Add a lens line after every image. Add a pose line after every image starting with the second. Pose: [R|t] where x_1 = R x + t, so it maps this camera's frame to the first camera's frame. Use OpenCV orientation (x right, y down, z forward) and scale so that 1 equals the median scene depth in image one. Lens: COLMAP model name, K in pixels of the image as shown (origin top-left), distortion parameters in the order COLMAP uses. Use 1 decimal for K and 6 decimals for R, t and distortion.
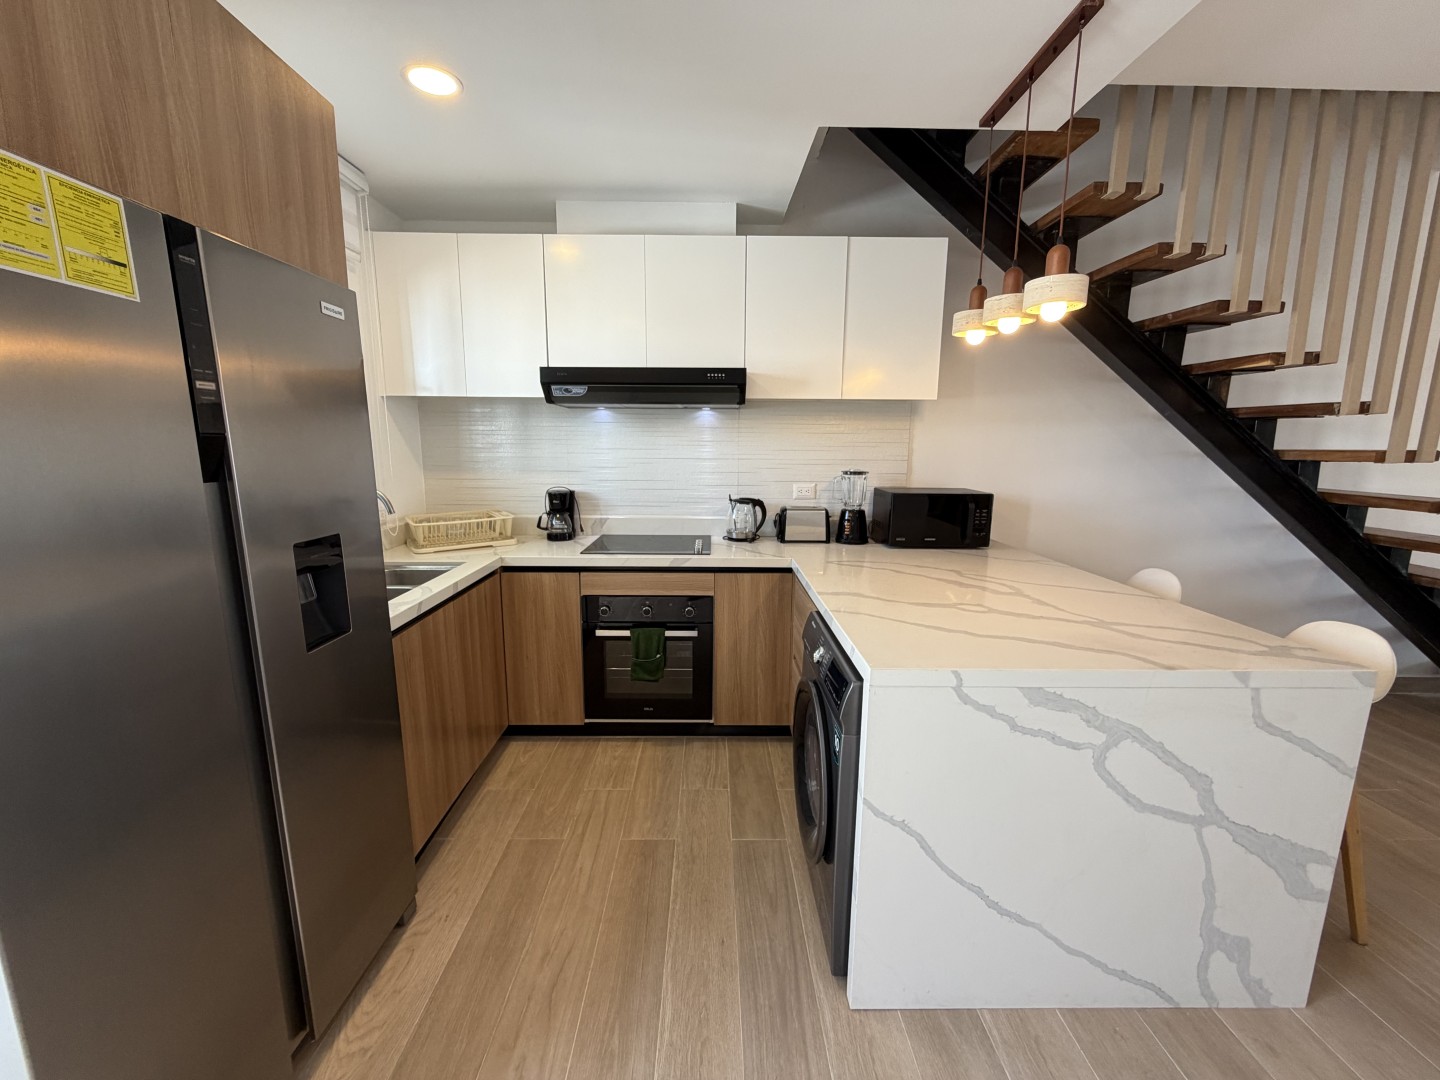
lens RADIAL K [[576.7, 0, 715.6], [0, 576.7, 541.0], [0, 0, 1]] dist [-0.000461, 0.000395]
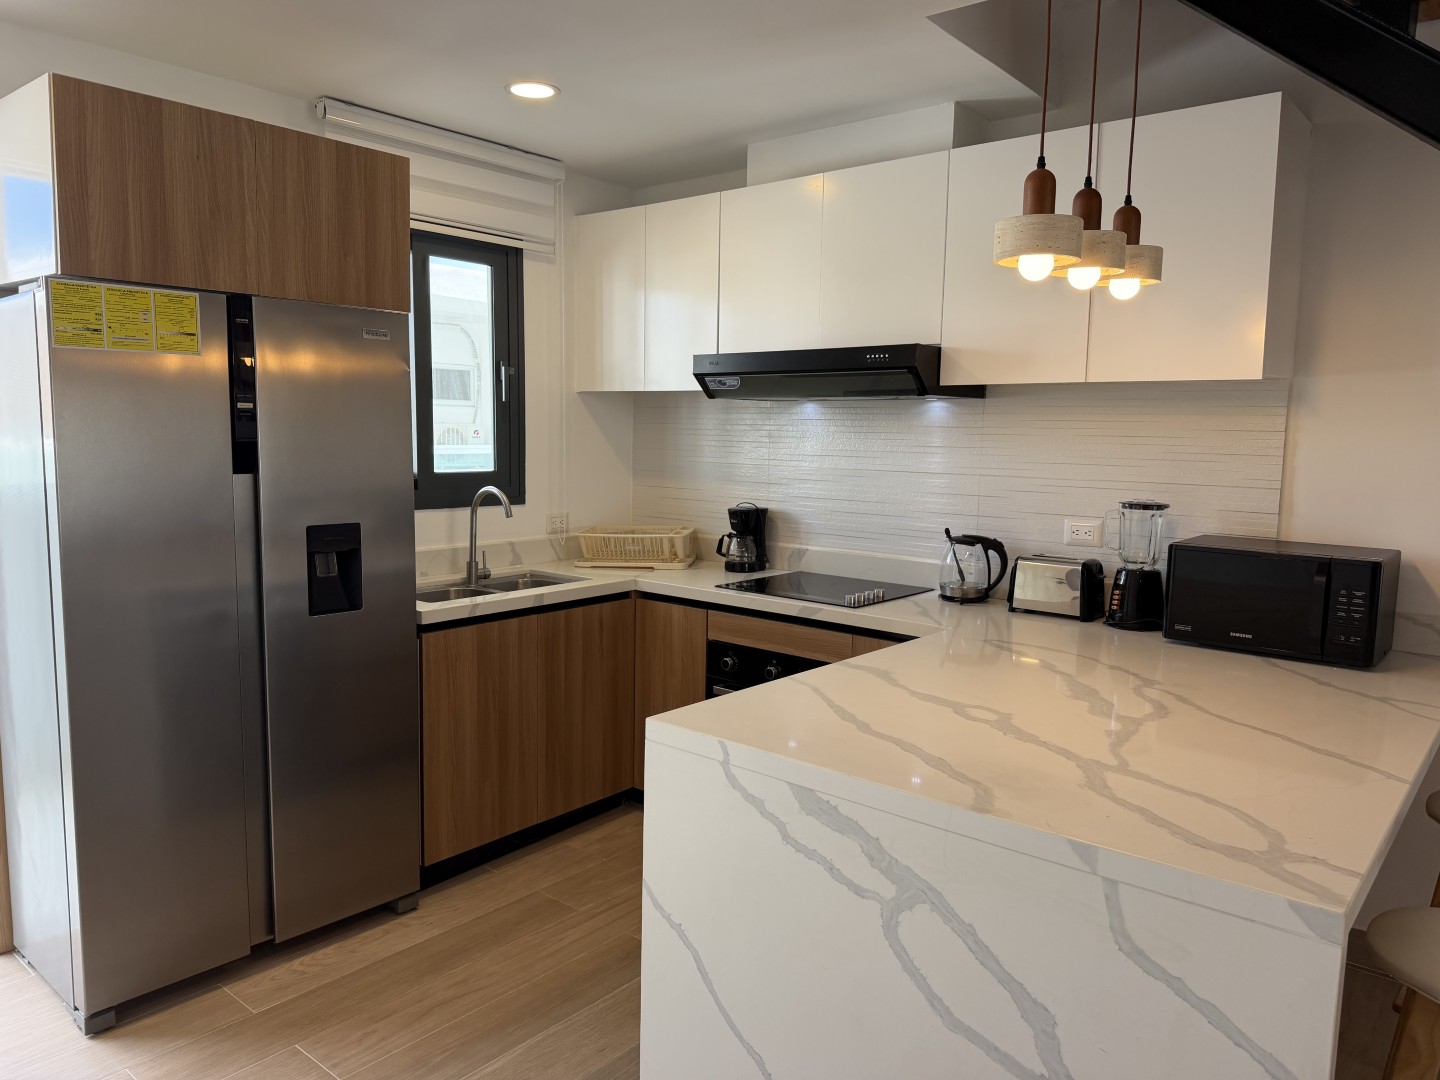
lens RADIAL K [[1009.1, 0, 713.0], [0, 1009.1, 534.7], [0, 0, 1]] dist [0.117096, -0.206531]
pose [[0.757321, 0.075184, -0.648700, 0.671760], [-0.121461, 0.992234, -0.026799, -0.011577], [0.641648, 0.099087, 0.760572, -0.058514]]
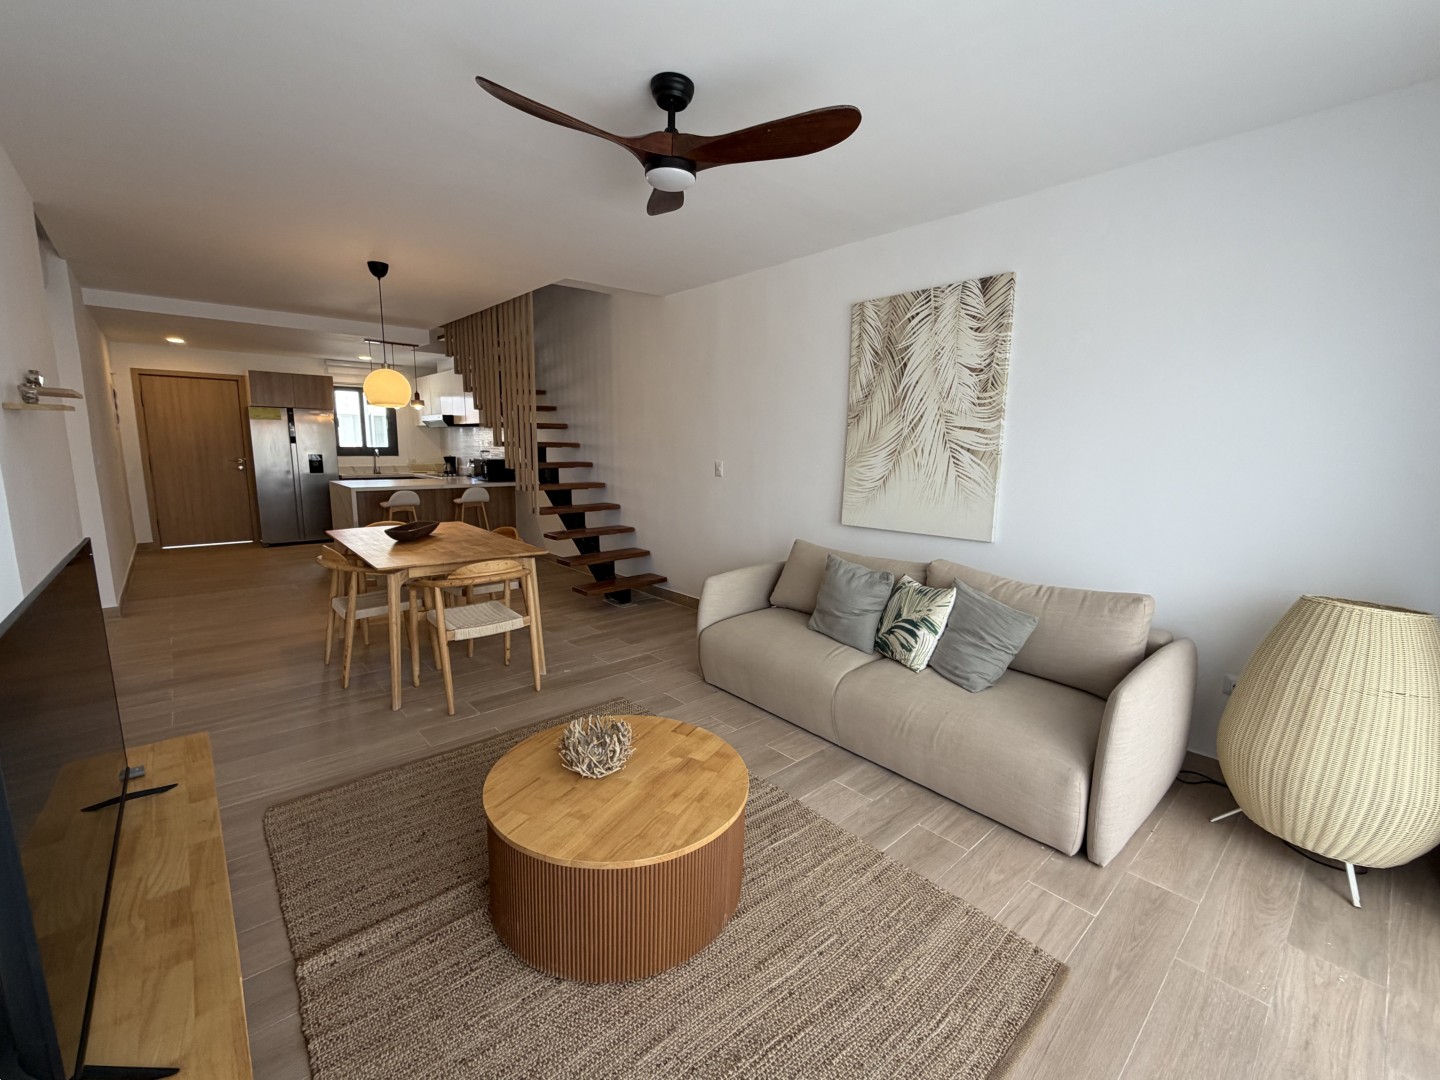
lens RADIAL K [[611.2, 0, 711.5], [0, 611.2, 542.6], [0, 0, 1]] dist [-0.001036, 0.000174]
pose [[0.651808, 0.124107, -0.748161, 3.398619], [-0.134900, 0.989760, 0.046657, 0.021858], [0.746290, 0.070515, 0.661875, -0.013075]]
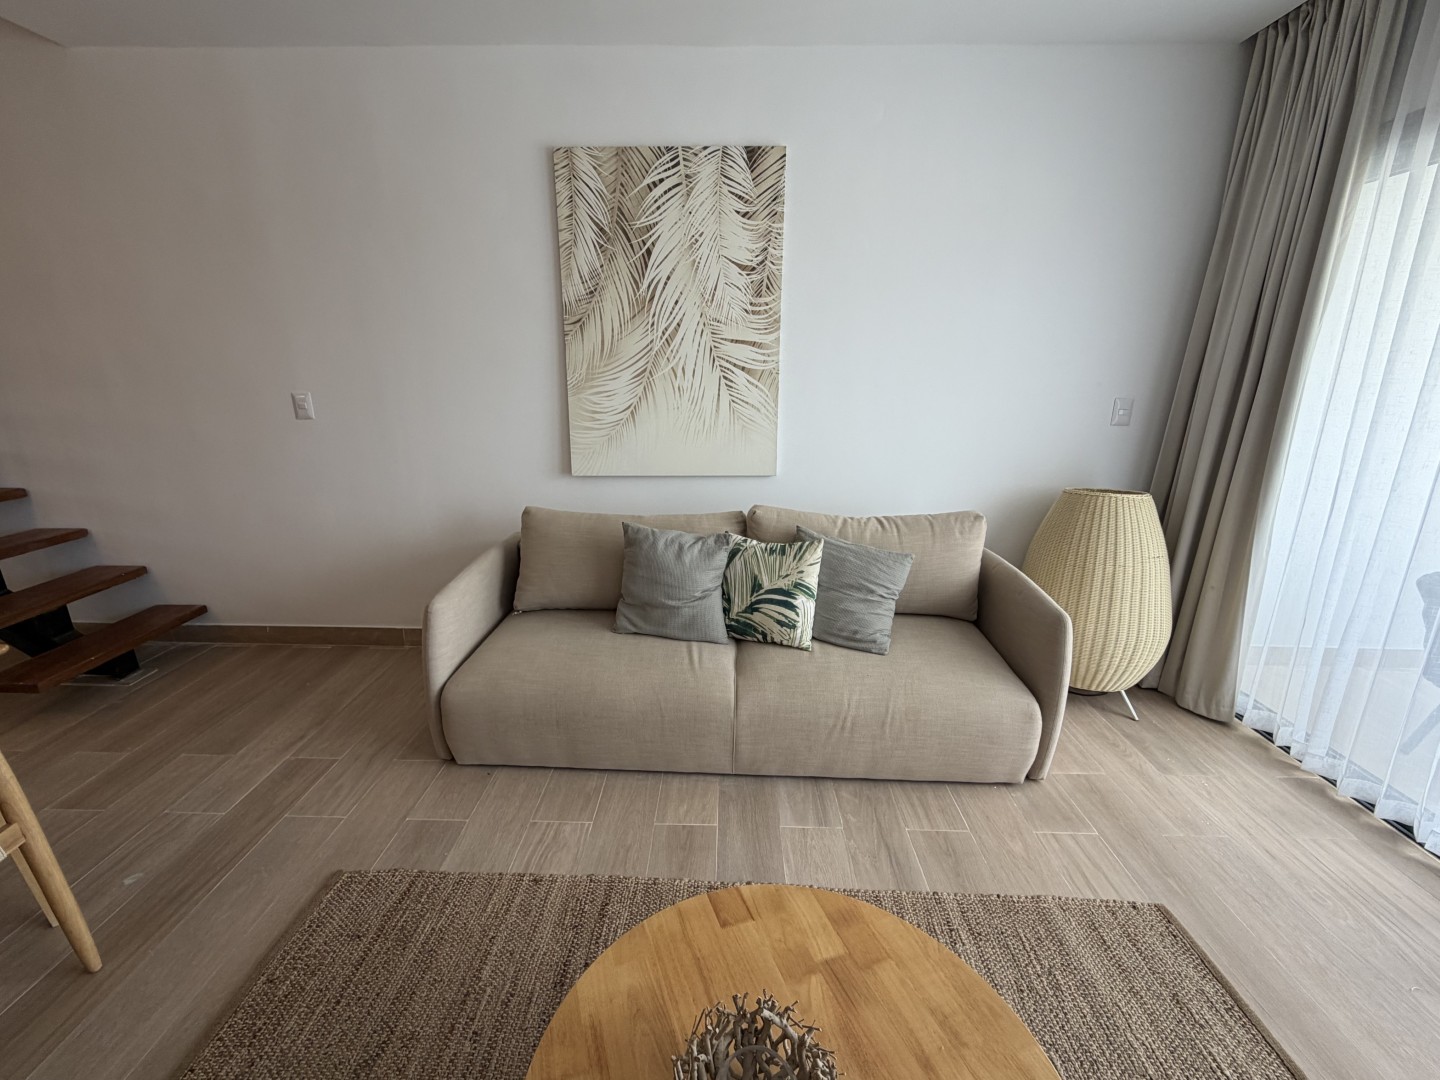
lens RADIAL K [[630.6, 0, 715.0], [0, 630.6, 541.5], [0, 0, 1]] dist [0.001102, -0.000557]
pose [[0.999580, 0.008901, -0.027581, 2.754412], [-0.005793, 0.993829, 0.110773, -0.005243], [0.028397, -0.110567, 0.993463, 0.097536]]
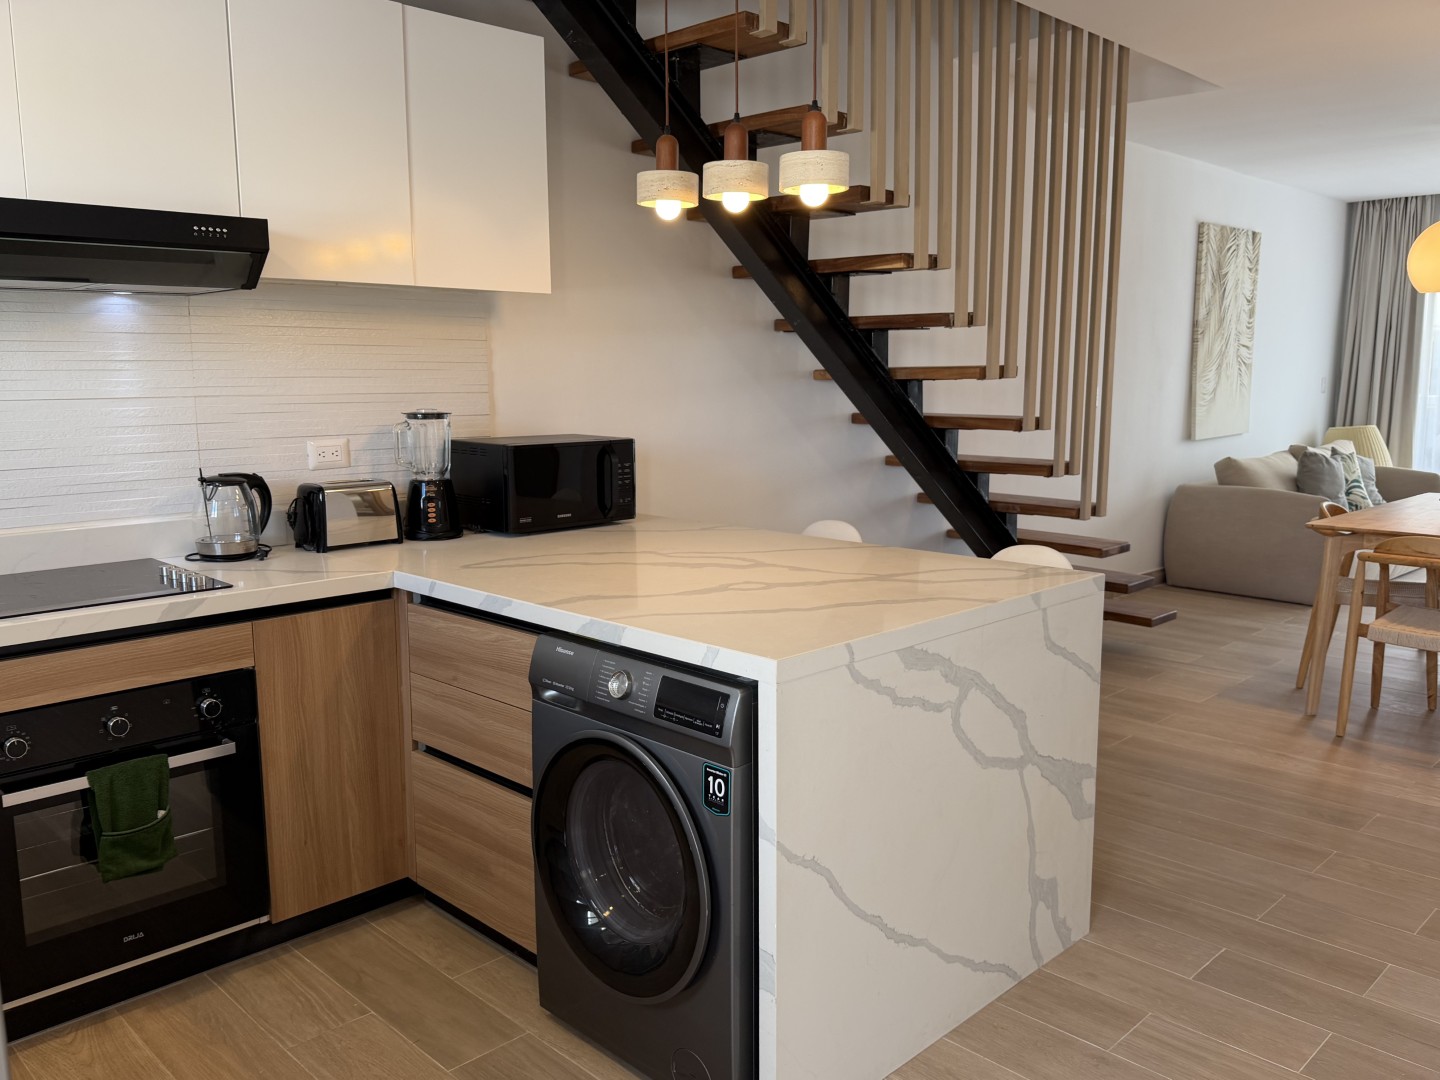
lens RADIAL K [[1138.9, 0, 712.5], [0, 1138.9, 536.5], [0, 0, 1]] dist [0.135188, -0.259038]
pose [[0.717193, -0.112749, 0.687693, -0.408585], [0.127010, 0.991445, 0.030091, 0.003130], [-0.685203, 0.065763, 0.725378, -0.016168]]
